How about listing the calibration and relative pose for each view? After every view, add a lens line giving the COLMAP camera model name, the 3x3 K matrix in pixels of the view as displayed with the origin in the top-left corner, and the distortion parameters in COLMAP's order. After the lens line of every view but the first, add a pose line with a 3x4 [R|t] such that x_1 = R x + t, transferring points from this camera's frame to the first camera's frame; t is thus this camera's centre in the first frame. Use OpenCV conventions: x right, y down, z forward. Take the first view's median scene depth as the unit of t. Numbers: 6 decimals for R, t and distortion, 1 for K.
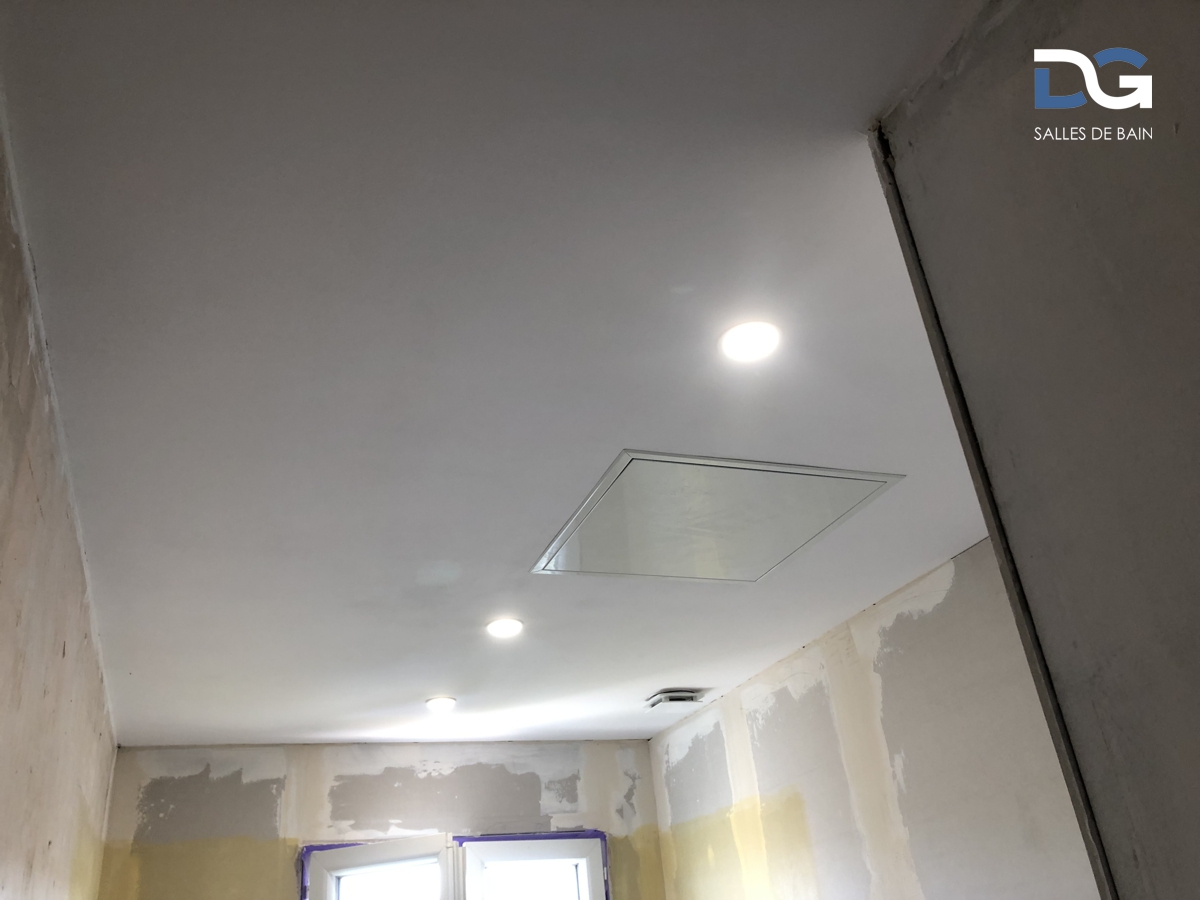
lens RADIAL K [[991.5, 0, 595.8], [0, 991.5, 411.0], [0, 0, 1]] dist [0.007974, 0.009332]
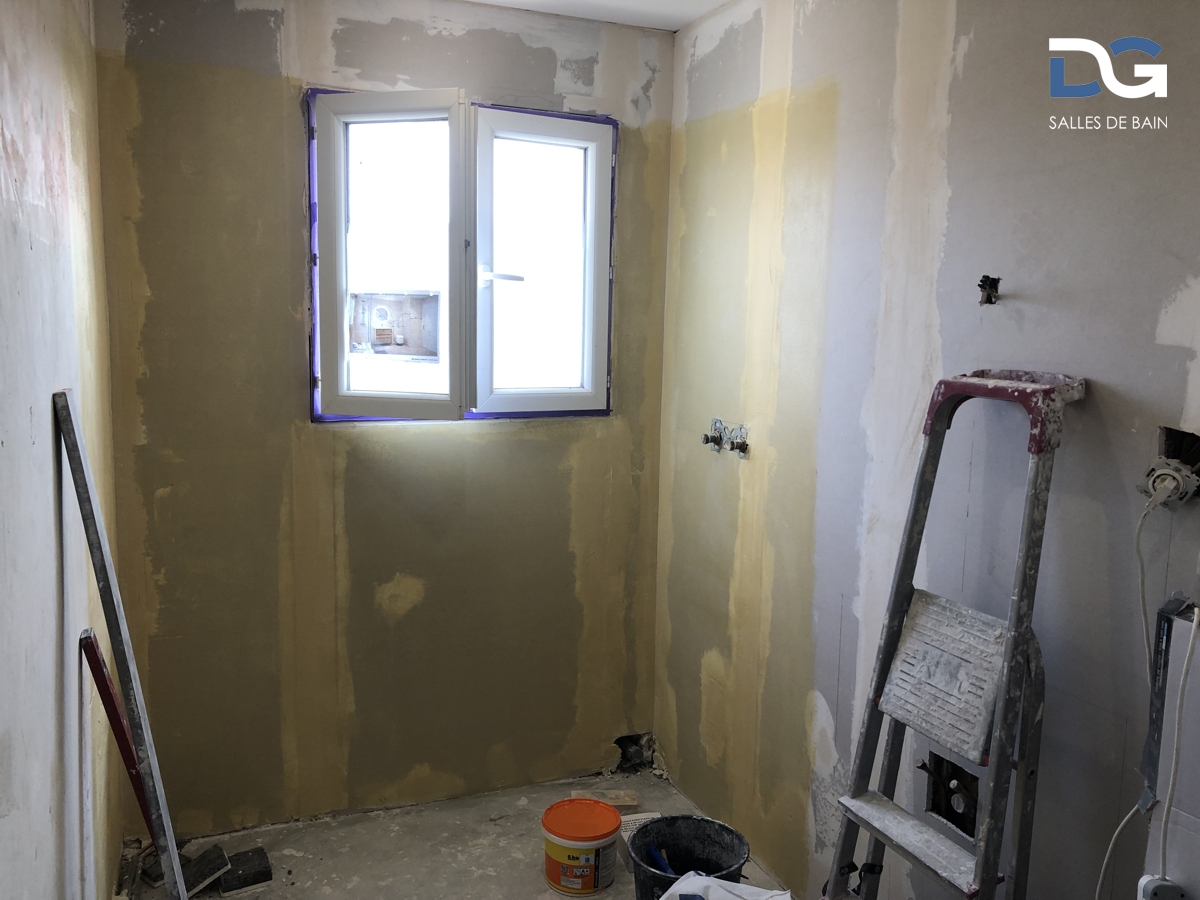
lens RADIAL K [[991.5, 0, 595.8], [0, 991.5, 411.0], [0, 0, 1]] dist [0.007974, 0.009332]
pose [[0.993767, 0.100321, 0.048618, -0.032392], [-0.110239, 0.819386, 0.562543, 0.118209], [0.016598, -0.564396, 0.825337, 0.038548]]
